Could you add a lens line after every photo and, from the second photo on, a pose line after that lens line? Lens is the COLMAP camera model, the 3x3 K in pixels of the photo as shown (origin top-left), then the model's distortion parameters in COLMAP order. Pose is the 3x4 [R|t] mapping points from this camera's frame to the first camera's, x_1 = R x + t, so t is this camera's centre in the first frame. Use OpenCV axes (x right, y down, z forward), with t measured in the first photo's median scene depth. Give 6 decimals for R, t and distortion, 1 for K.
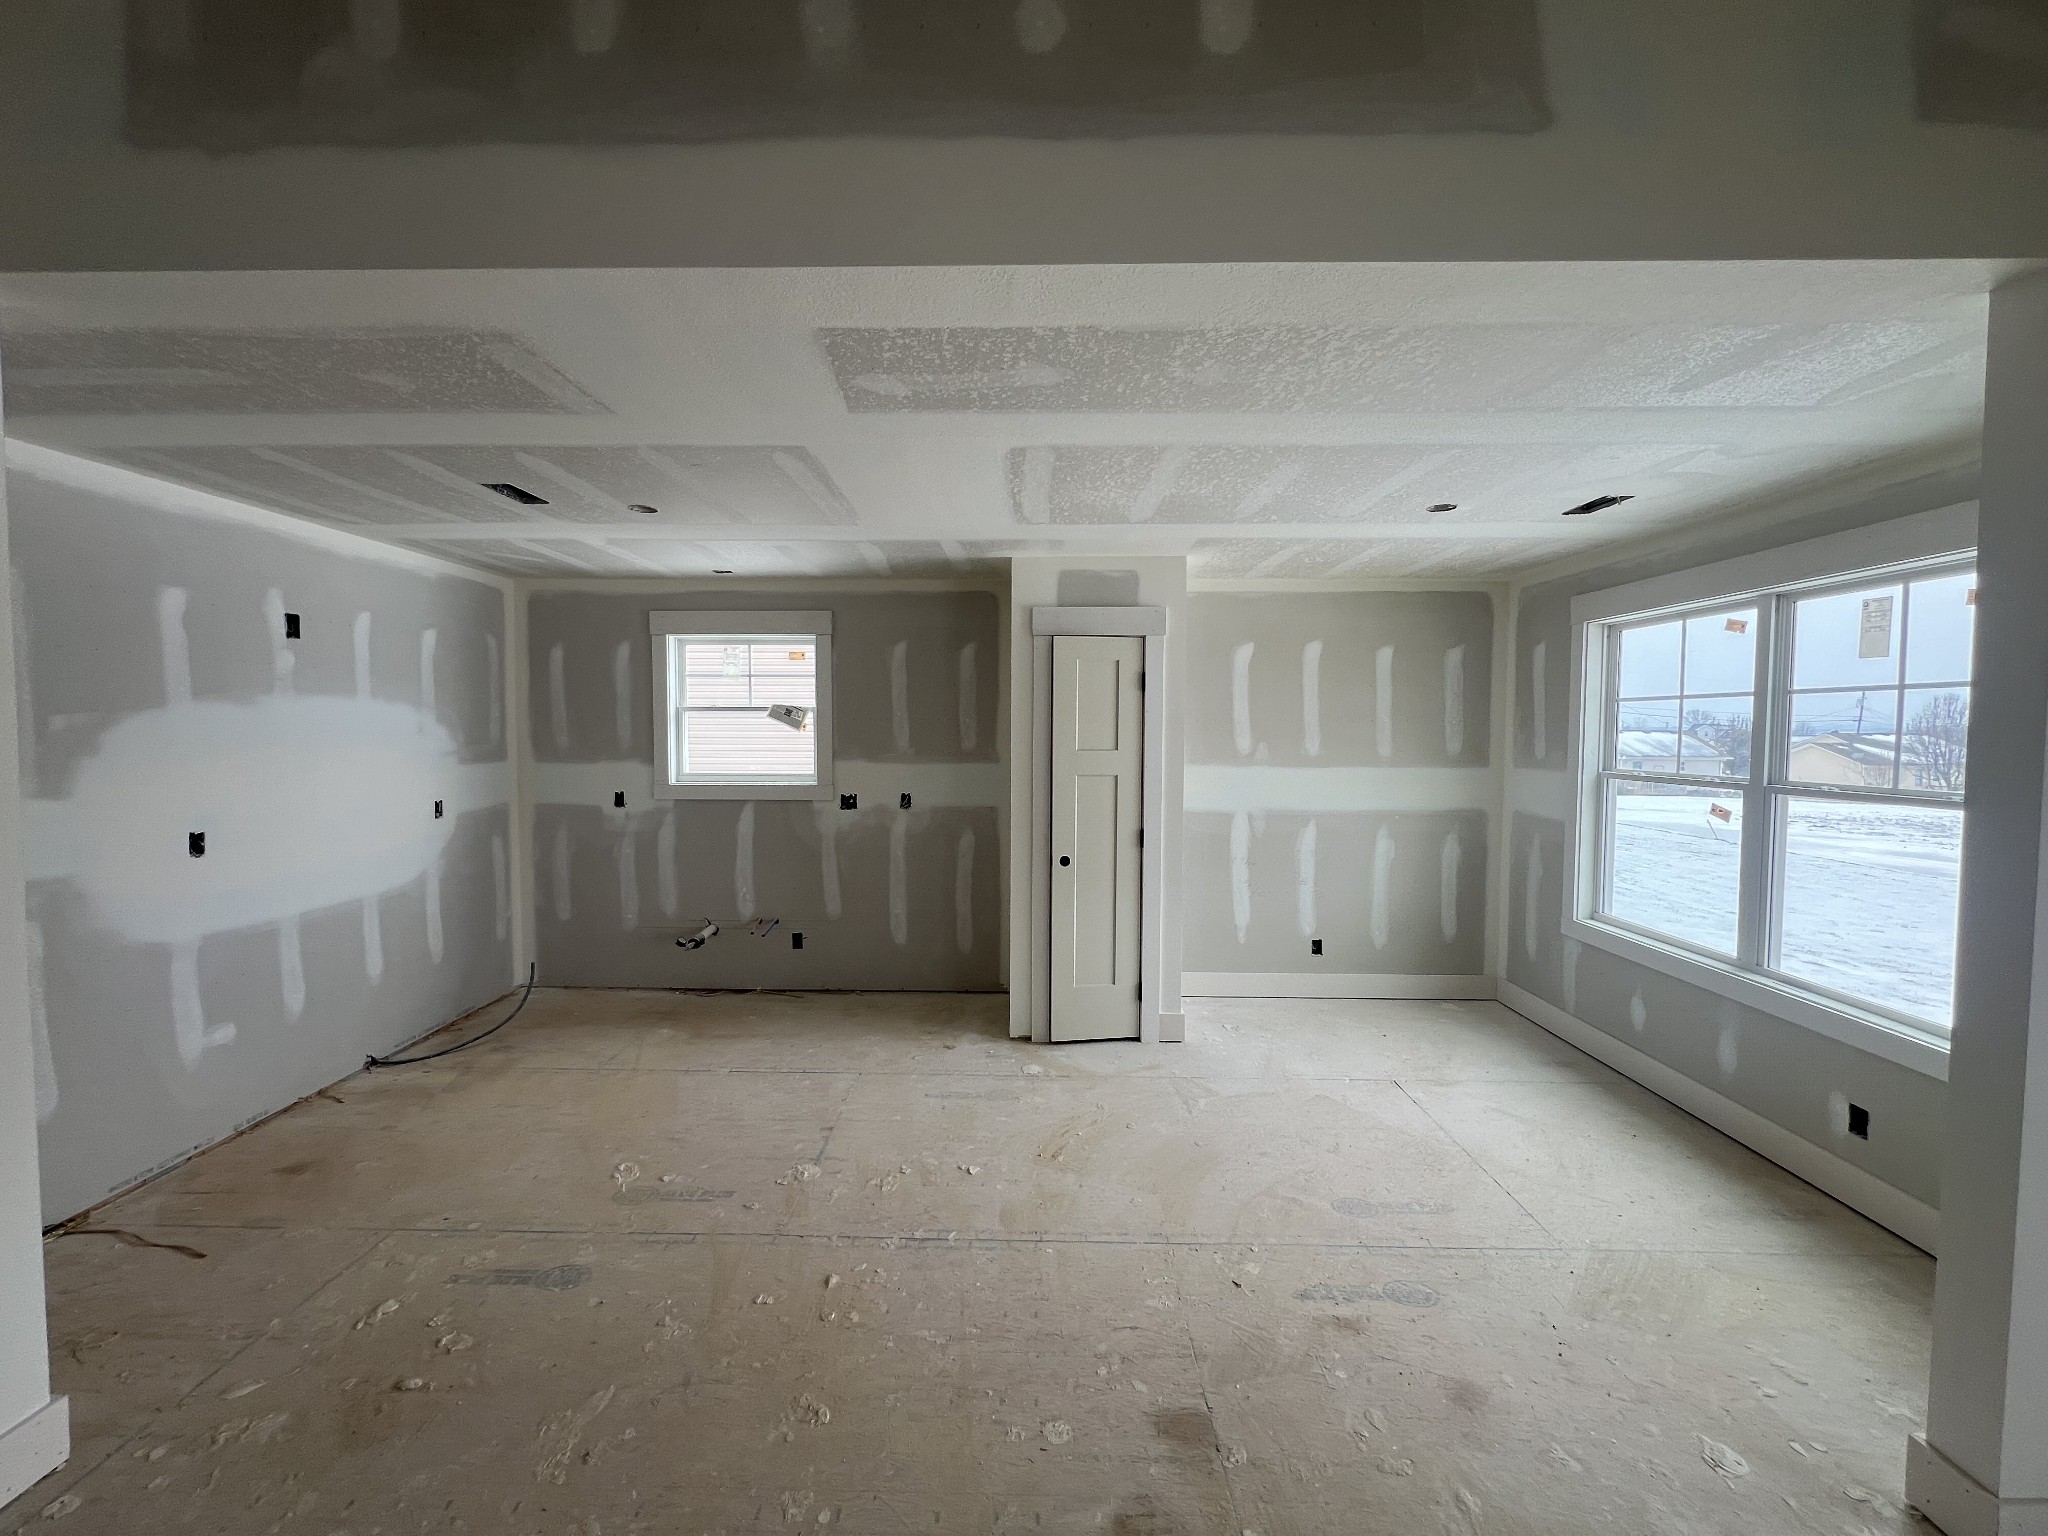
lens RADIAL K [[802.1, 0, 1013.7], [0, 802.1, 765.5], [0, 0, 1]] dist [0.002158, 0.000056]
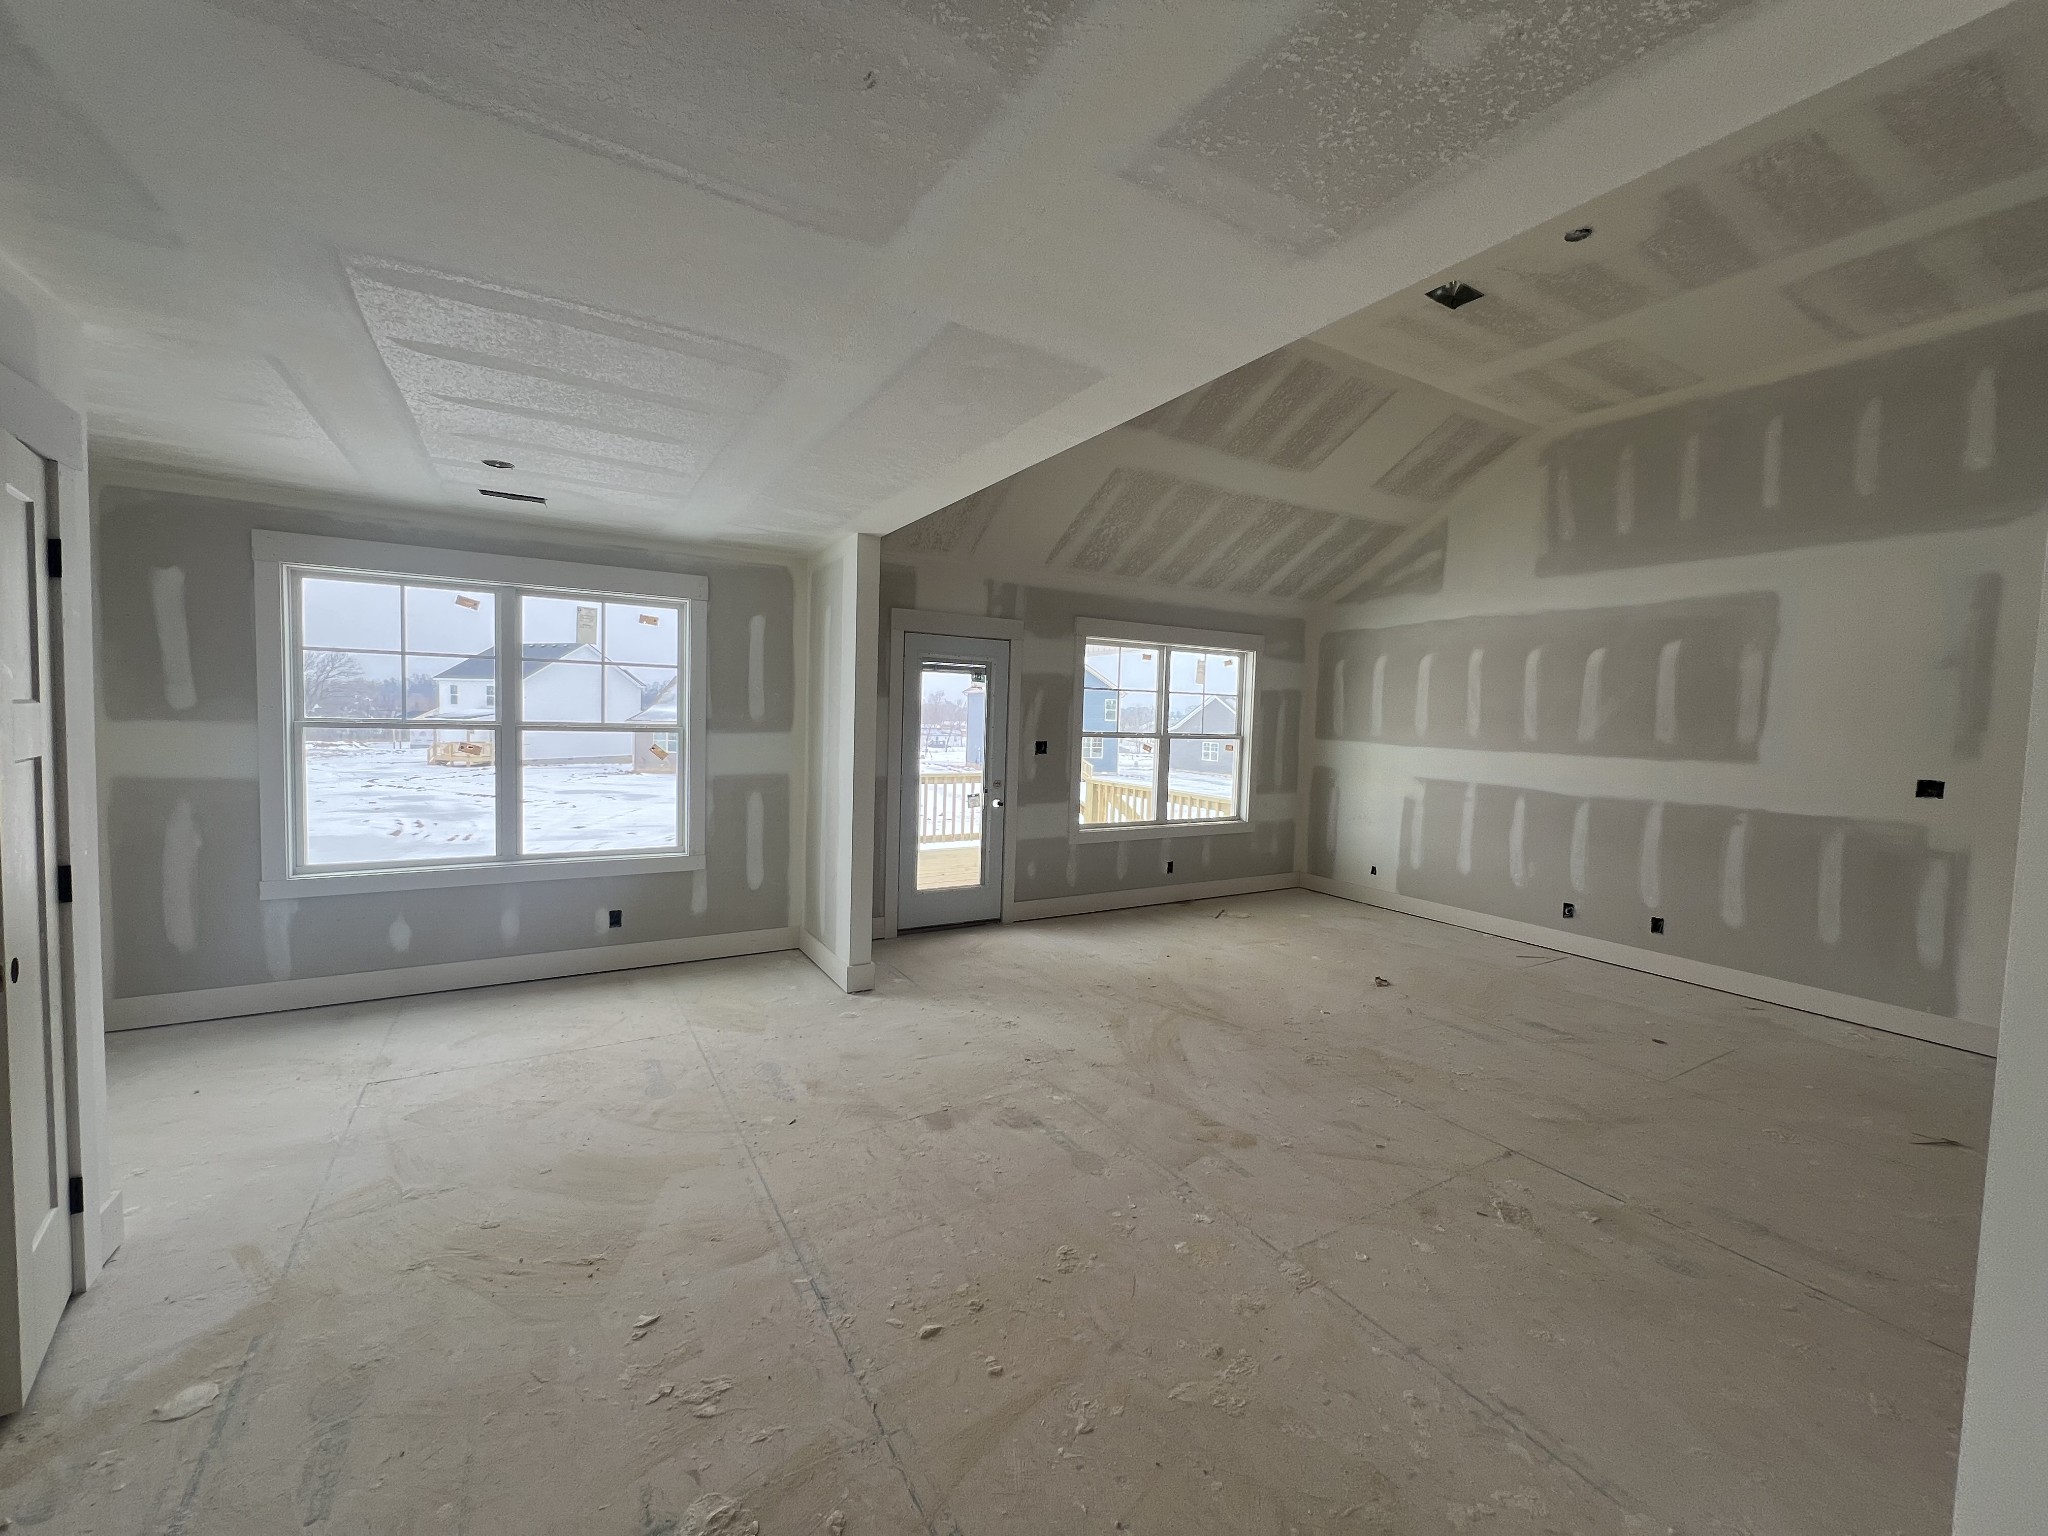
lens RADIAL K [[812.8, 0, 1024.0], [0, 812.8, 768.0], [0, 0, 1]] dist [-0.020357, 0.000004]
pose [[-0.537687, -0.071382, 0.840117, -0.723592], [0.008746, 0.995884, 0.090214, -0.019829], [-0.843099, 0.055854, -0.534850, 1.017453]]
